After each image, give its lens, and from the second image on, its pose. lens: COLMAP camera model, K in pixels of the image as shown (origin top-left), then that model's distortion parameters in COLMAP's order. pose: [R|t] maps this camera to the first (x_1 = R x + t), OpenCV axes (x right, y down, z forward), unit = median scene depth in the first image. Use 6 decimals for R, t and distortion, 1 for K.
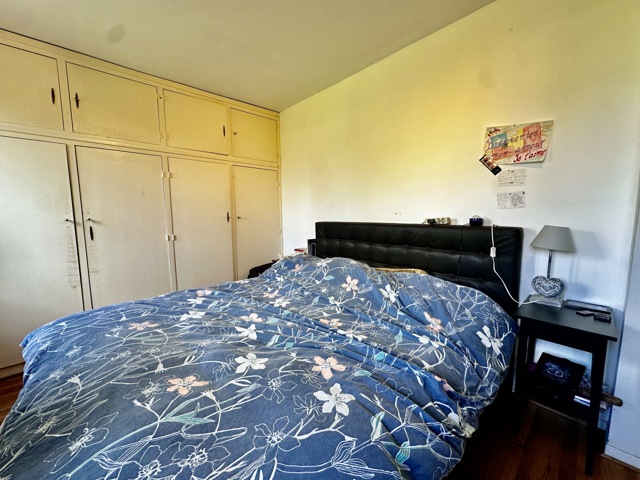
lens RADIAL K [[256.1, 0, 318.4], [0, 256.1, 240.9], [0, 0, 1]] dist [-0.002240, 0.000311]
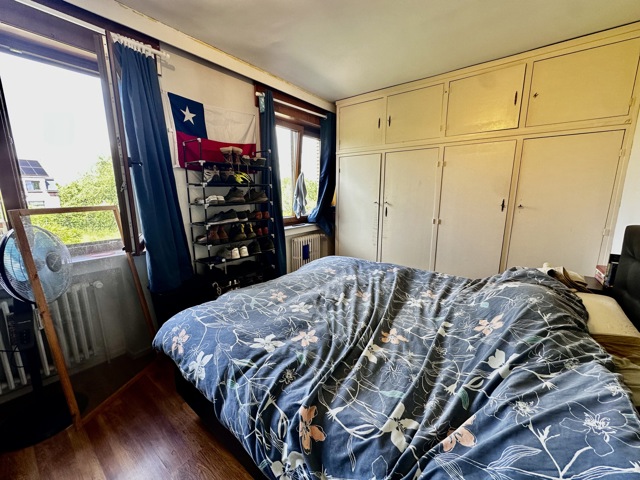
lens RADIAL K [[256.1, 0, 319.3], [0, 256.1, 240.1], [0, 0, 1]] dist [-0.002240, 0.000311]
pose [[0.166676, 0.189942, -0.967544, 0.532056], [-0.104356, 0.979157, 0.174245, -0.089896], [0.980474, 0.071927, 0.183024, 0.370311]]
